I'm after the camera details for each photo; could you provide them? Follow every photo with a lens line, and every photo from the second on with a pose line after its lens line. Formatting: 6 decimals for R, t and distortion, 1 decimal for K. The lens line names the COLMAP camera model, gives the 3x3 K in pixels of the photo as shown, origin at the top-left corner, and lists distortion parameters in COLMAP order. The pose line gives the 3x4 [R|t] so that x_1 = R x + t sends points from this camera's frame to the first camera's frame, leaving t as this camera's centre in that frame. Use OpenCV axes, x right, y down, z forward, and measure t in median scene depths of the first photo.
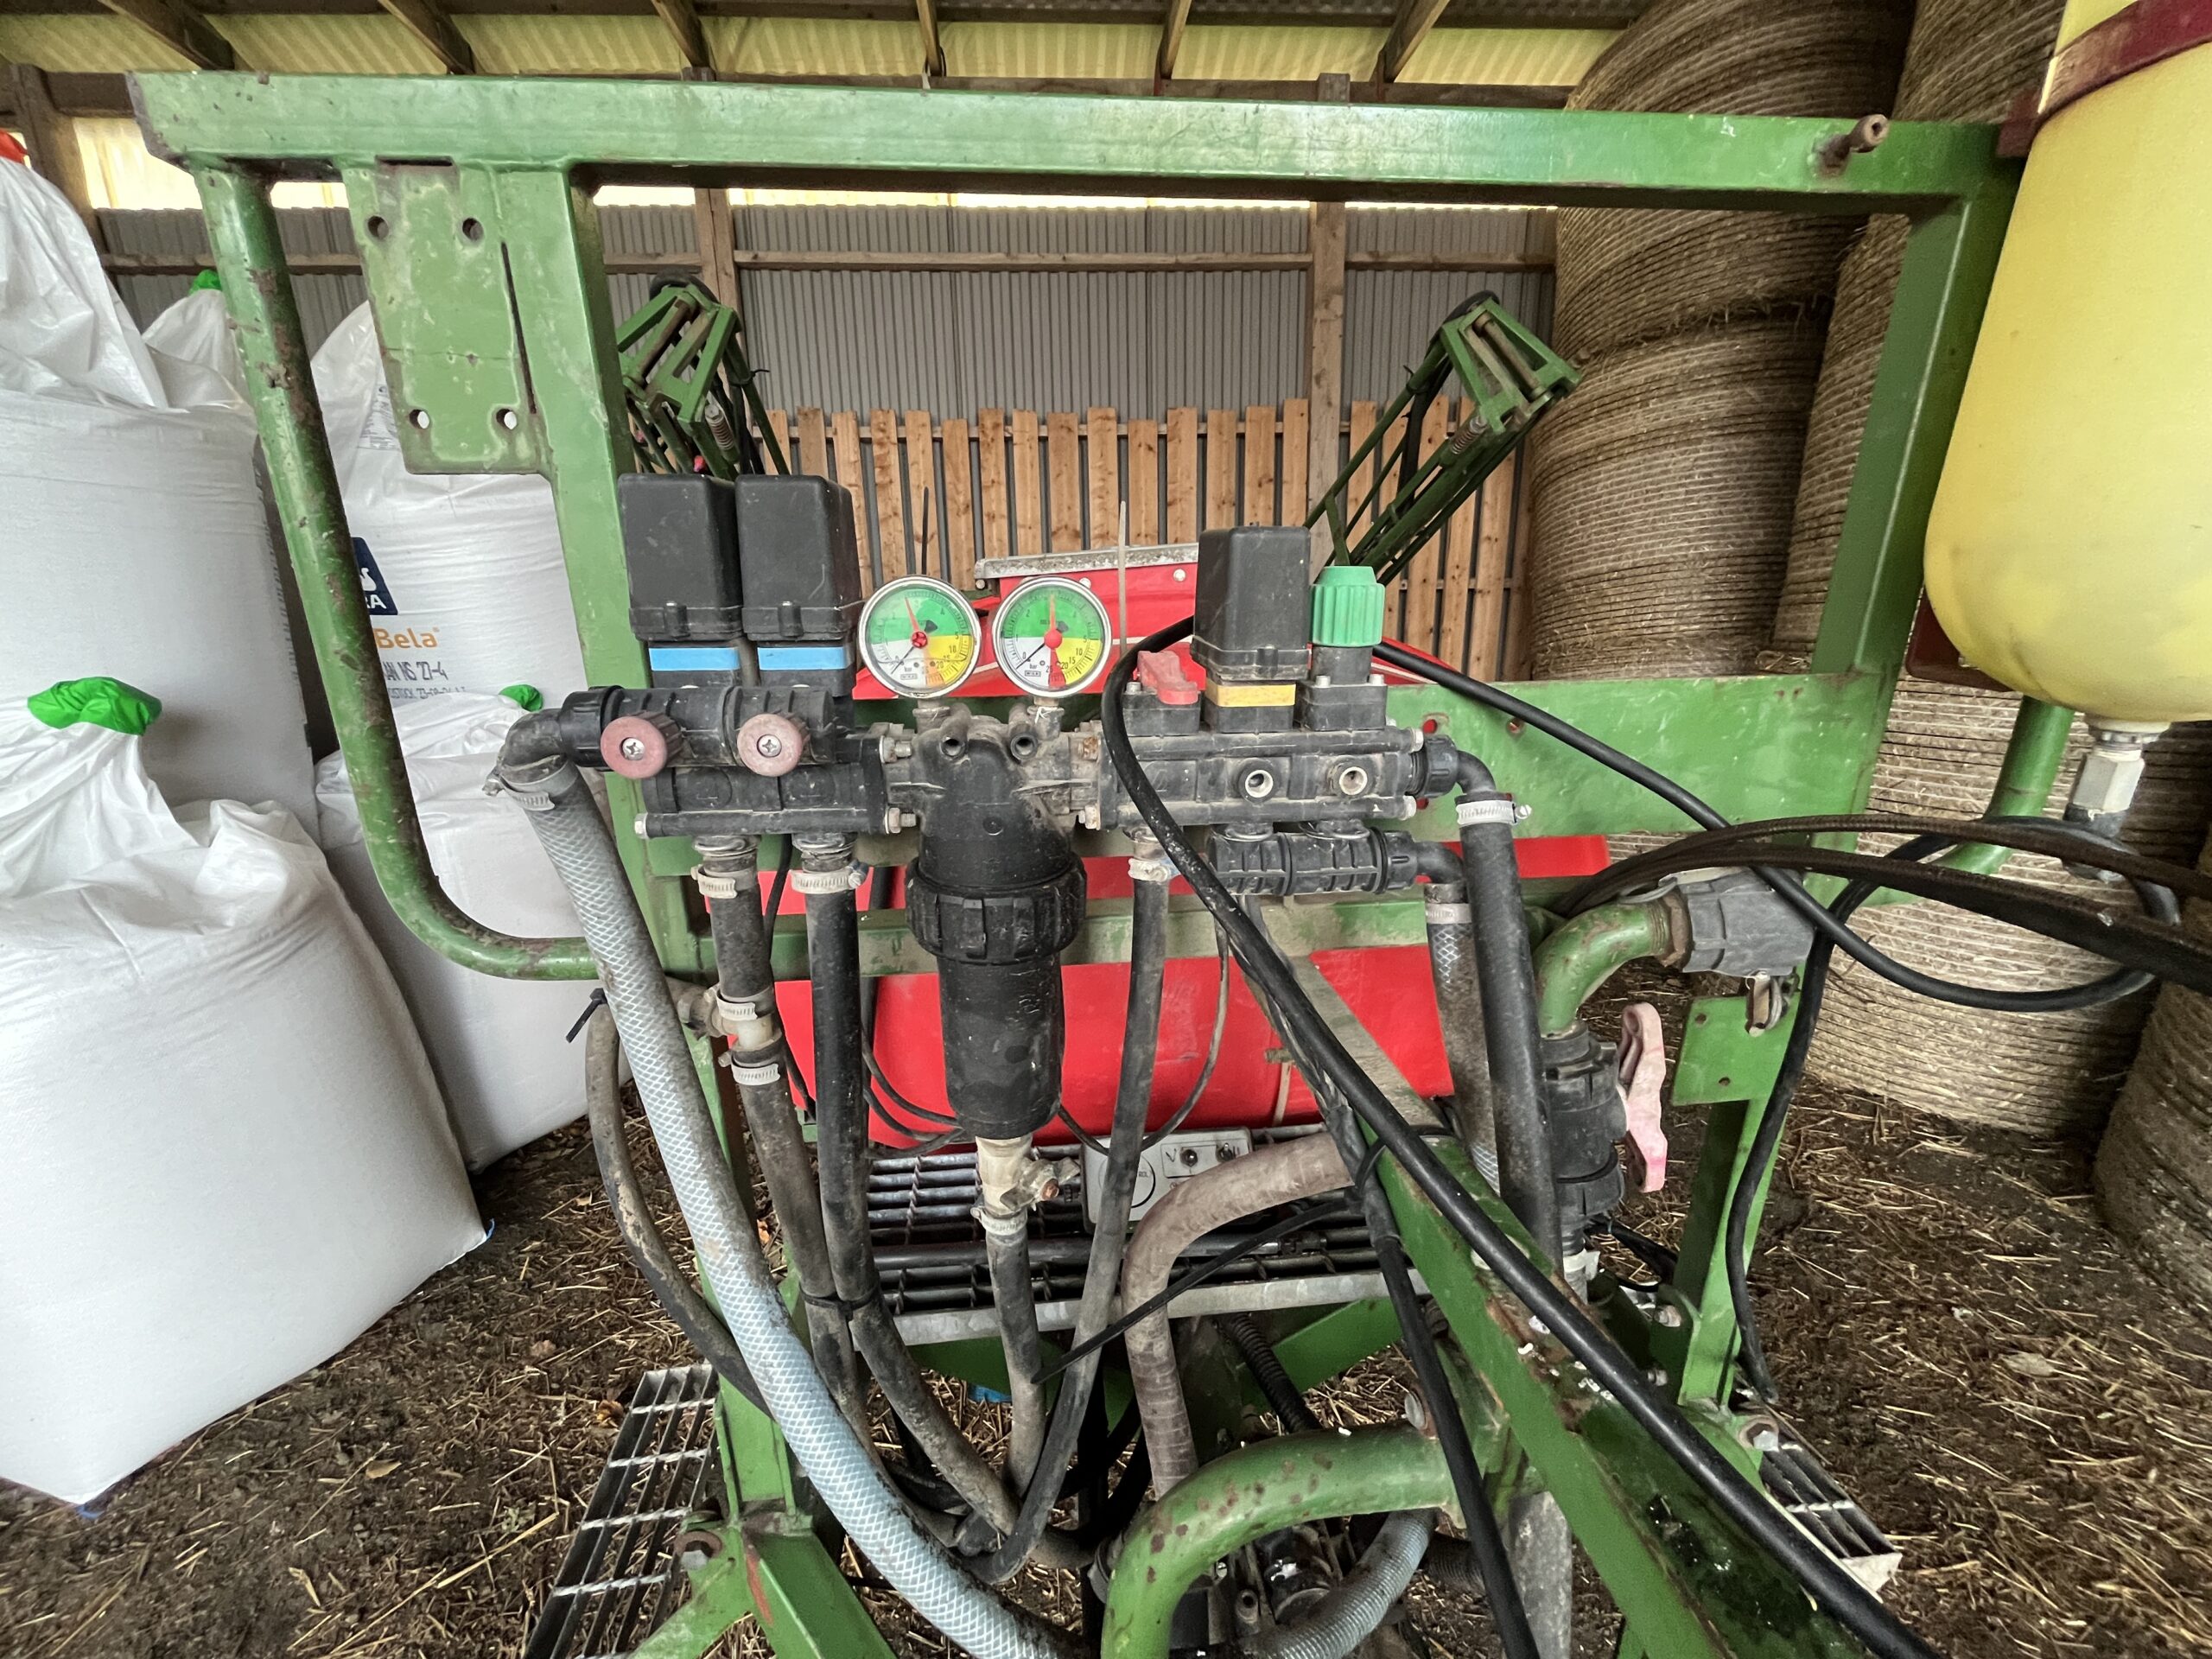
lens RADIAL K [[896.6, 0, 1093.3], [0, 896.6, 836.9], [0, 0, 1]] dist [-0.002659, -0.000457]
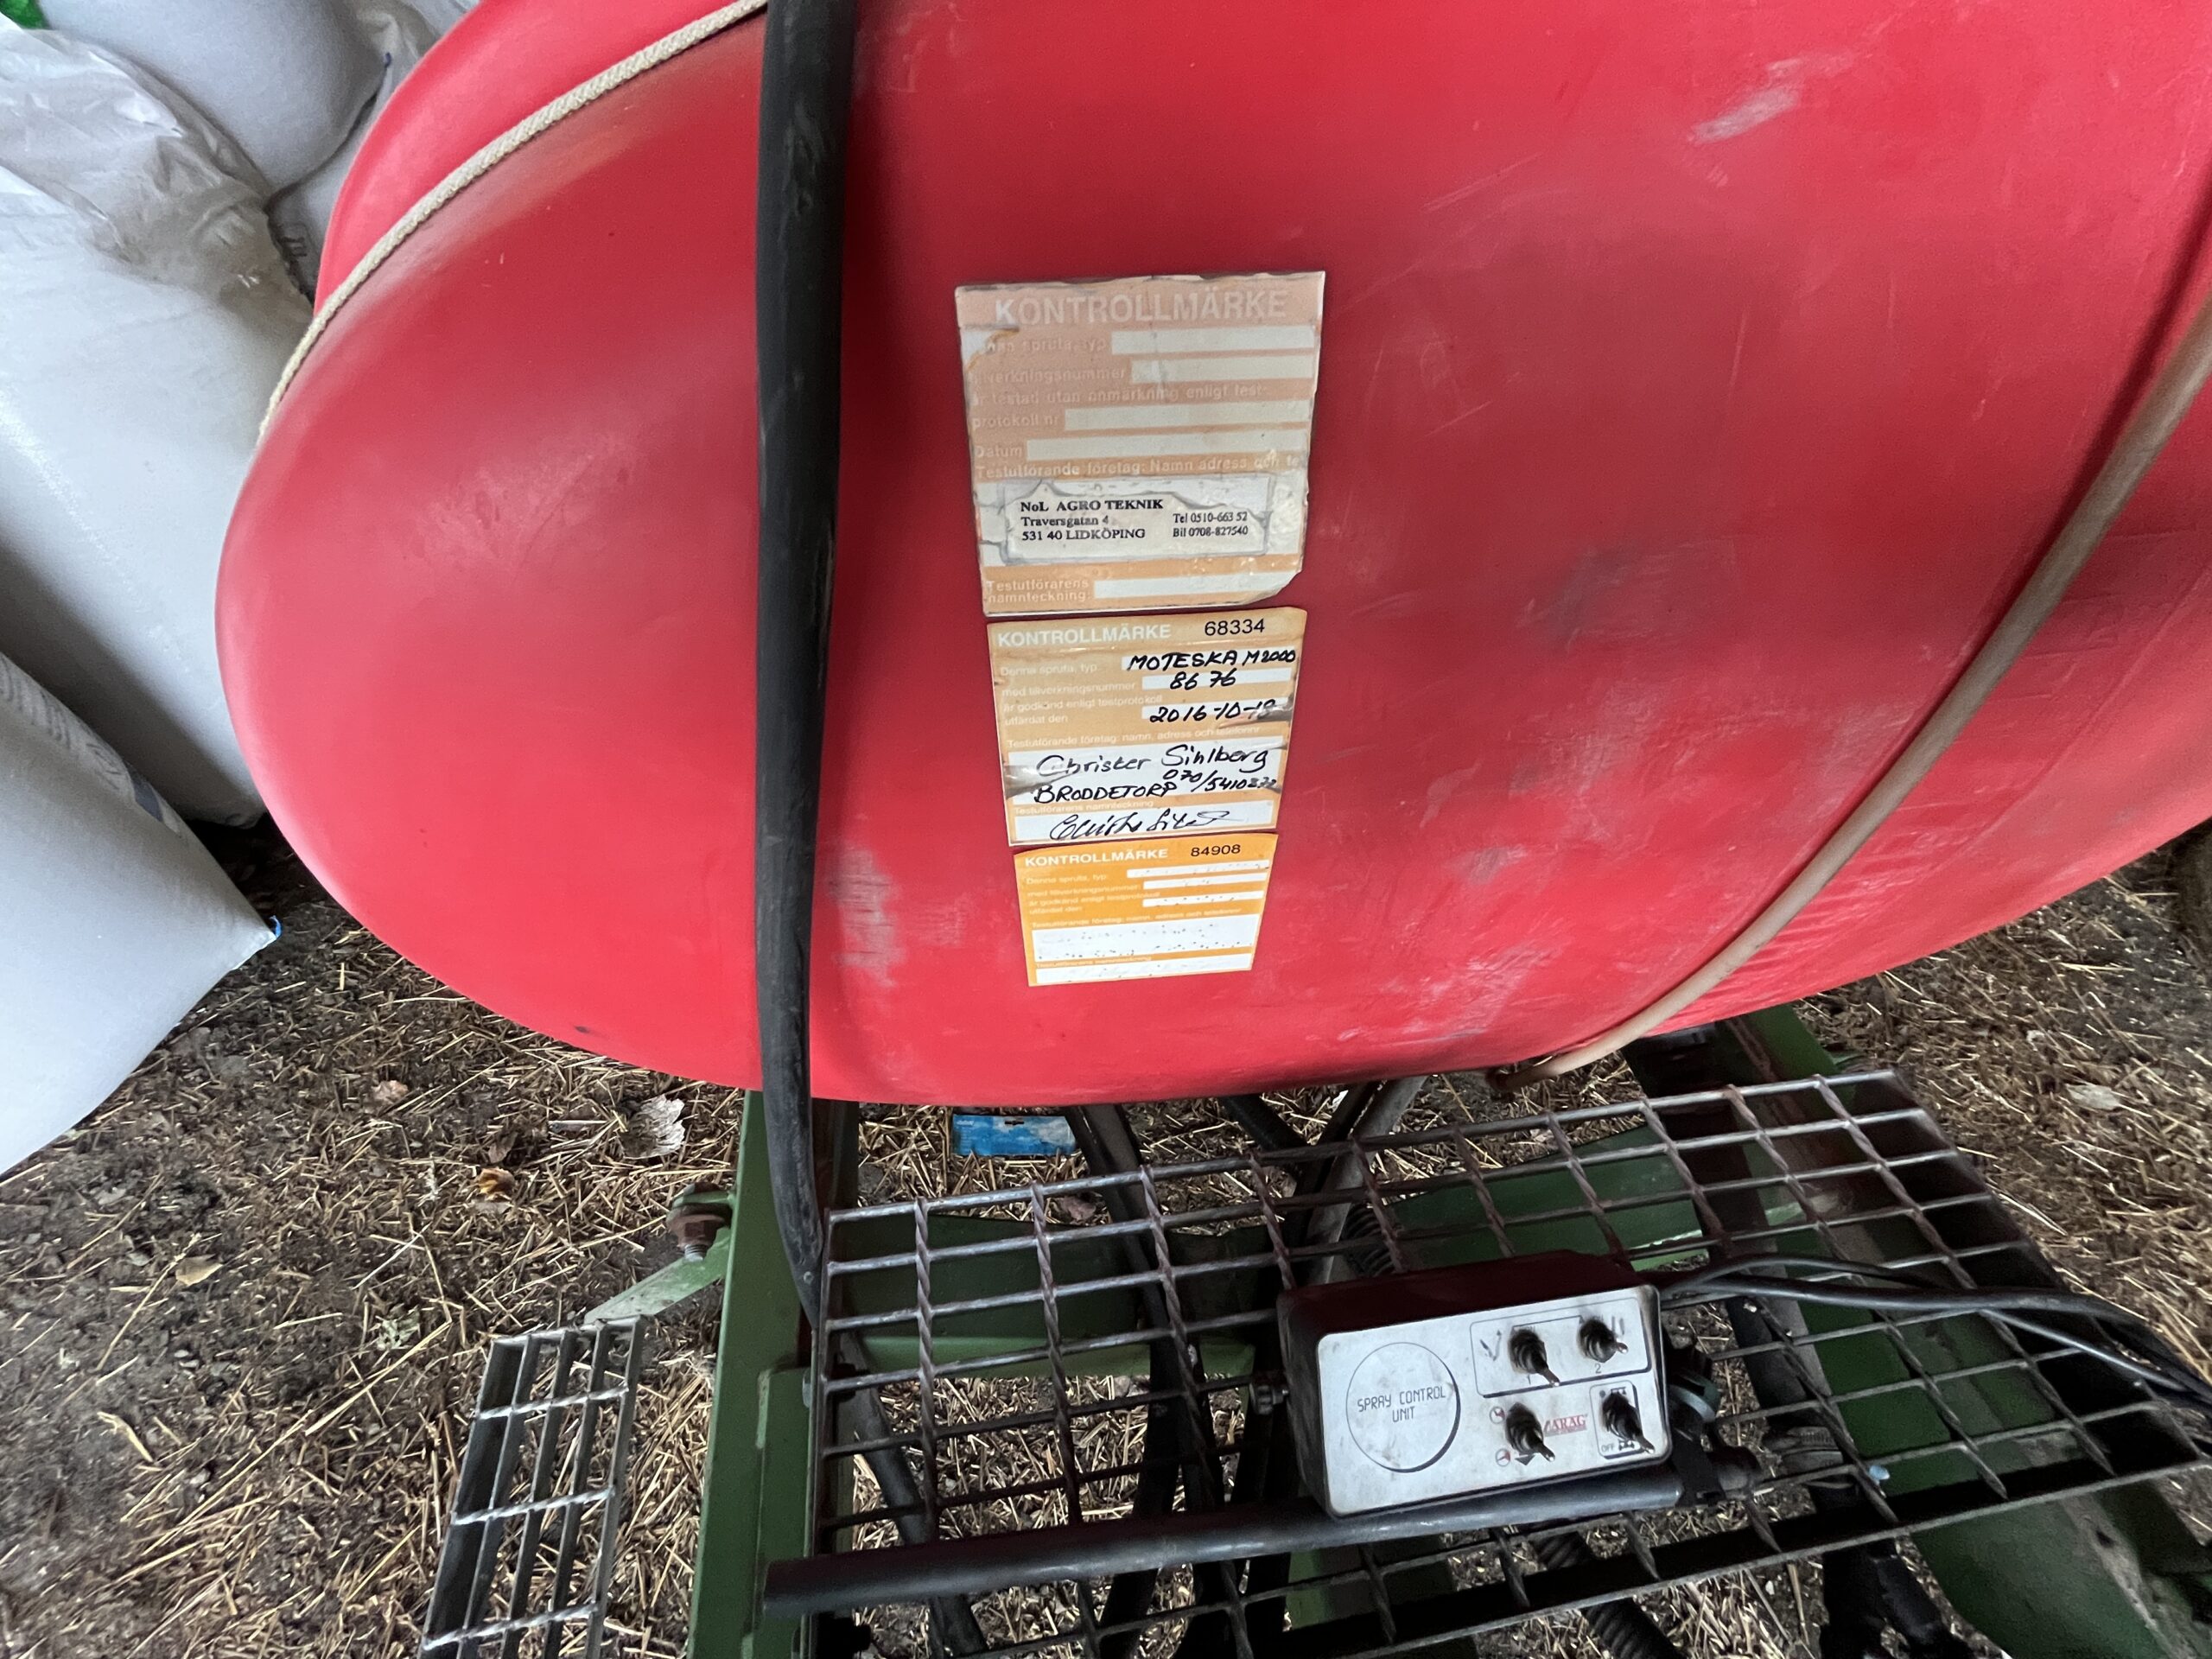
lens RADIAL K [[896.6, 0, 1095.3], [0, 896.6, 848.1], [0, 0, 1]] dist [-0.002659, -0.000457]
pose [[0.994603, 0.011128, 0.103156, -0.088964], [-0.063465, 0.851791, 0.520023, -0.049482], [-0.082080, -0.523764, 0.847900, 0.399745]]
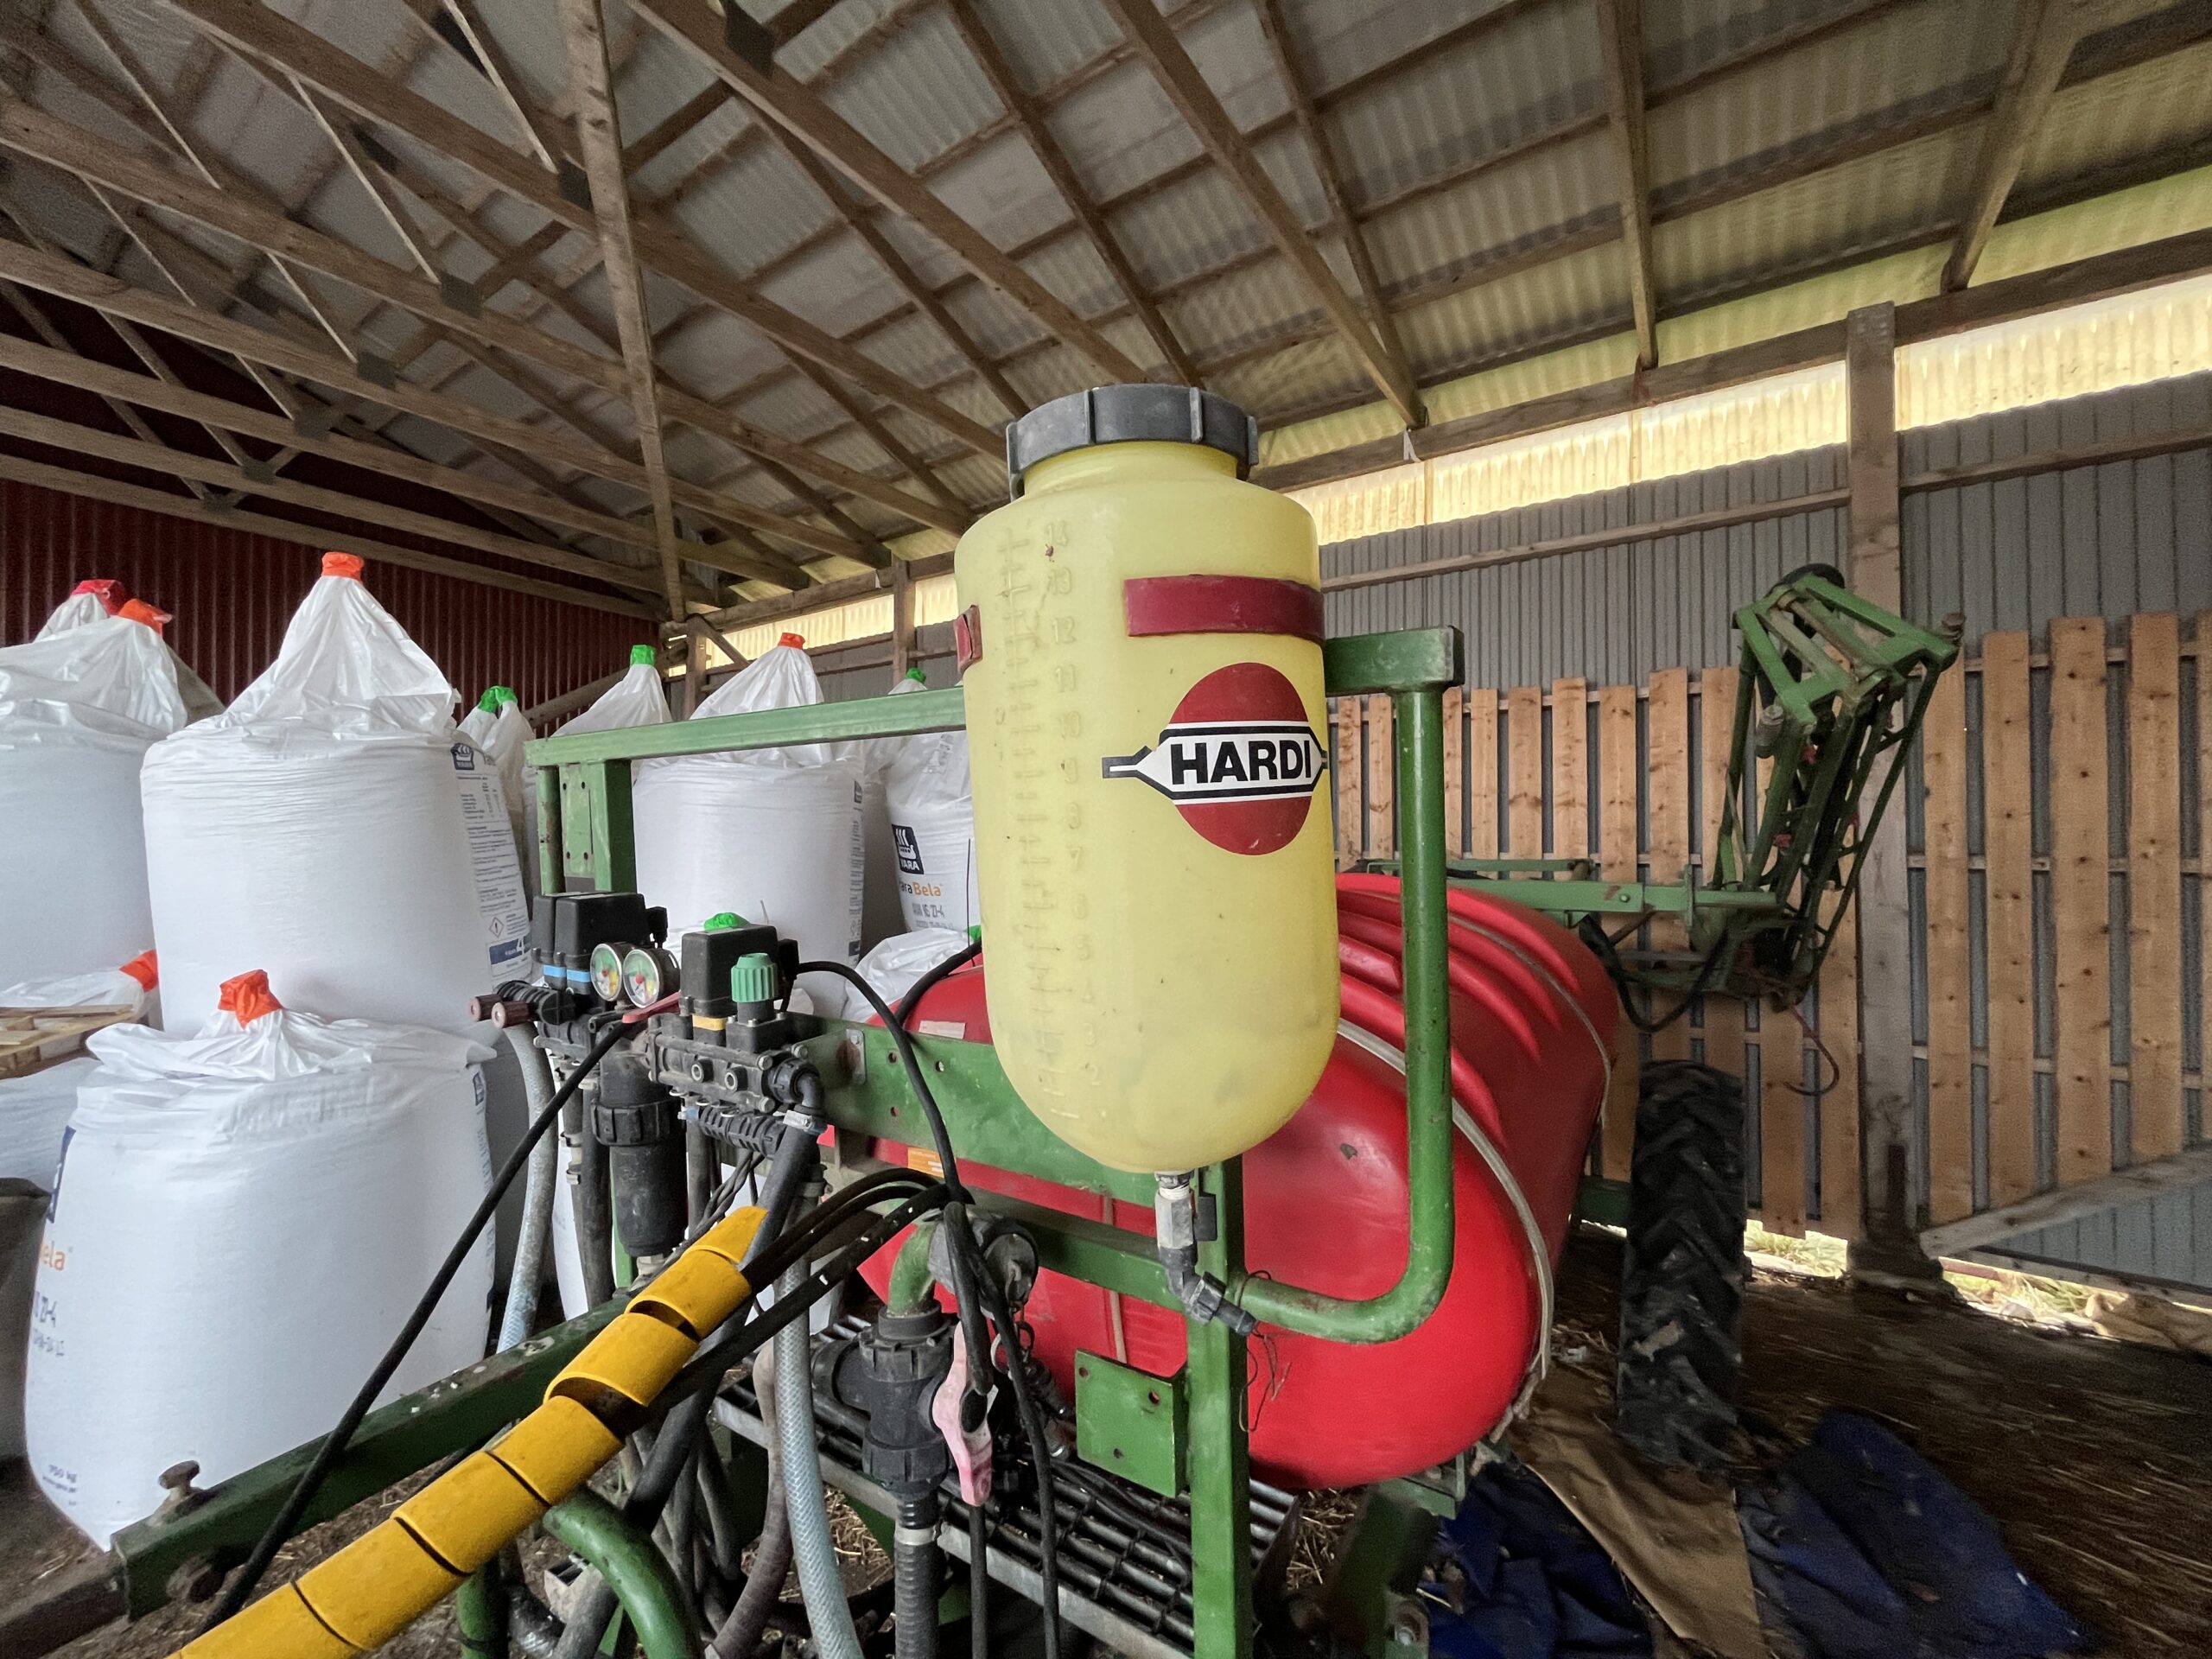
lens RADIAL K [[896.6, 0, 1091.3], [0, 896.6, 836.9], [0, 0, 1]] dist [-0.002659, -0.000457]
pose [[0.779835, 0.014854, -0.625808, 0.558336], [-0.174392, 0.965295, -0.194403, -0.087964], [0.601202, 0.260738, 0.755362, 0.003114]]
